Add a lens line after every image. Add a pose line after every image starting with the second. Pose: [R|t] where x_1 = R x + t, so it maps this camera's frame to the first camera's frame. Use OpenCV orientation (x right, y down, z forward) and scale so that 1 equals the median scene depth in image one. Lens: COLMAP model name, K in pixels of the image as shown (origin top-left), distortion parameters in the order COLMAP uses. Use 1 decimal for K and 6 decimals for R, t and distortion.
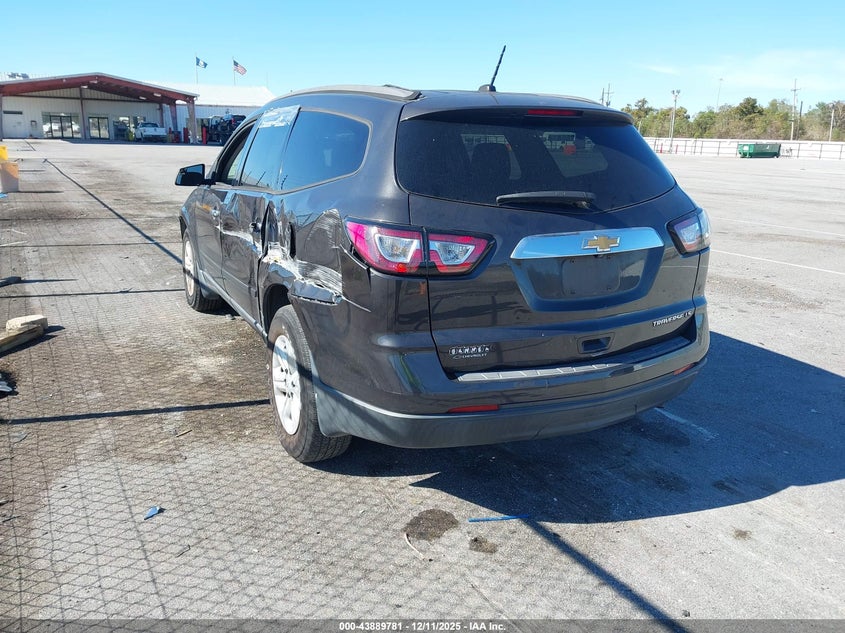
lens RADIAL K [[797.3, 0, 422.5], [0, 797.3, 316.5], [0, 0, 1]] dist [0.061391, -0.015579]
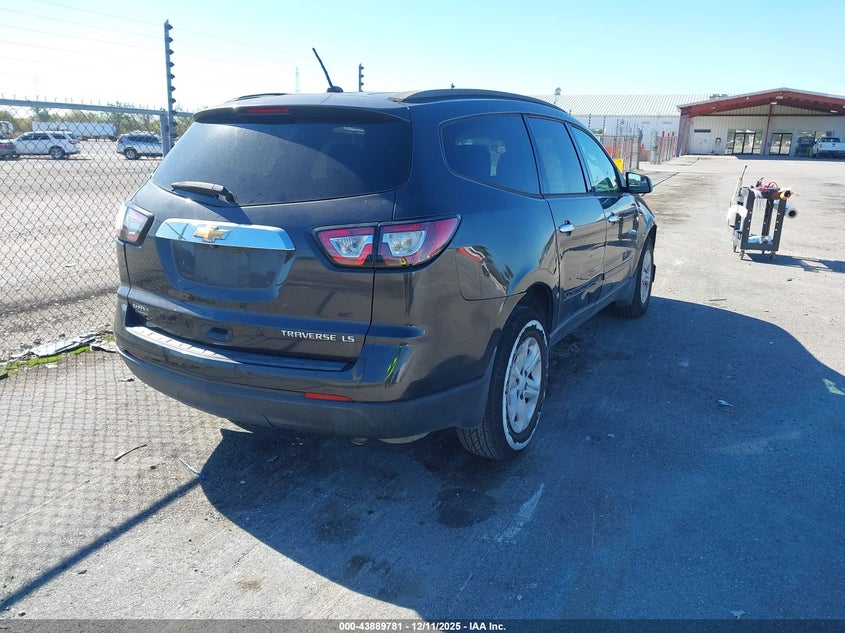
lens RADIAL K [[797.3, 0, 422.5], [0, 797.3, 316.5], [0, 0, 1]] dist [0.061391, -0.015579]
pose [[0.441611, 0.189325, -0.877004, 0.322650], [-0.214863, 0.971356, 0.101500, -0.037367], [0.871099, 0.143613, 0.469640, 0.196462]]
